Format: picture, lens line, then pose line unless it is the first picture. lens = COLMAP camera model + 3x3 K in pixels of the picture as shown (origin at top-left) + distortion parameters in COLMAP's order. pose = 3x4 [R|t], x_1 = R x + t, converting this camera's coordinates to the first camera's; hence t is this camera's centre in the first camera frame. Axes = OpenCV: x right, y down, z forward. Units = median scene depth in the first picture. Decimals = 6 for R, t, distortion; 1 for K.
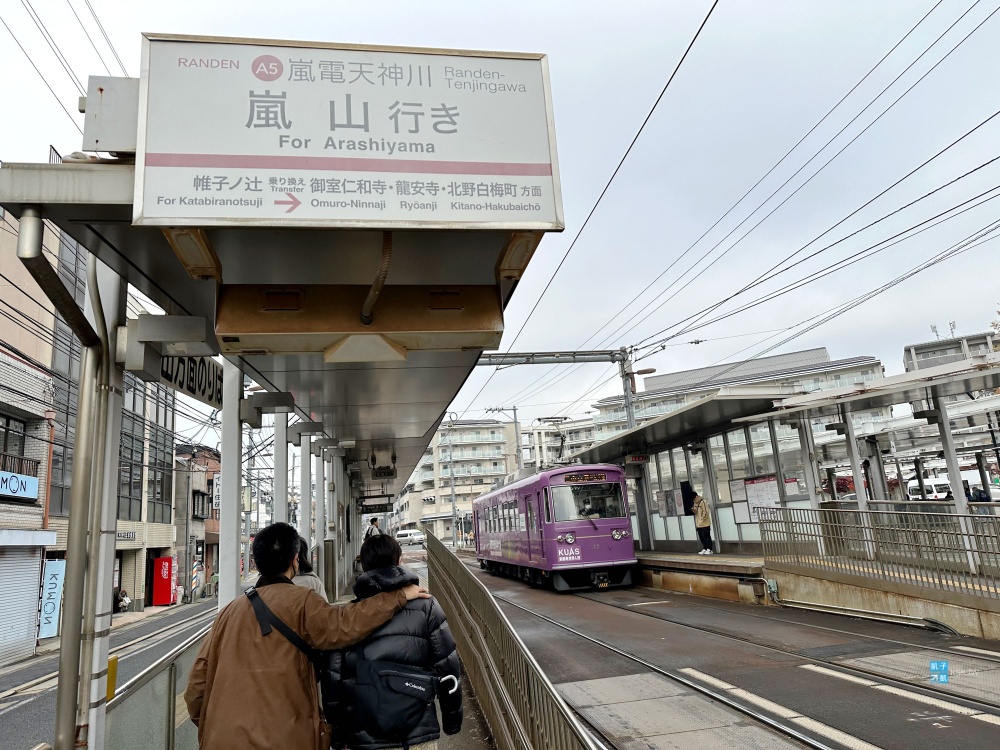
lens RADIAL K [[689.5, 0, 500.5], [0, 689.5, 361.8], [0, 0, 1]] dist [0.089916, -0.100139]
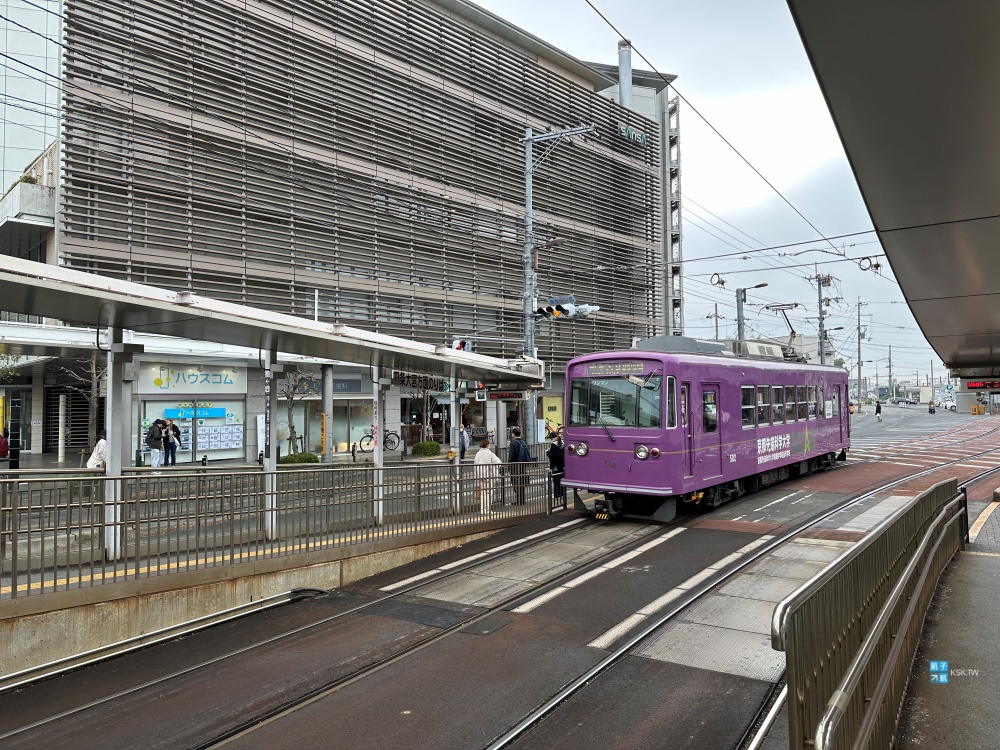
lens RADIAL K [[689.5, 0, 500.5], [0, 689.5, 361.8], [0, 0, 1]] dist [0.089916, -0.100139]
pose [[-0.730290, 0.129232, 0.670802, -0.127524], [-0.089756, 0.955279, -0.281754, 0.192816], [-0.677215, -0.265971, -0.686031, 0.917030]]
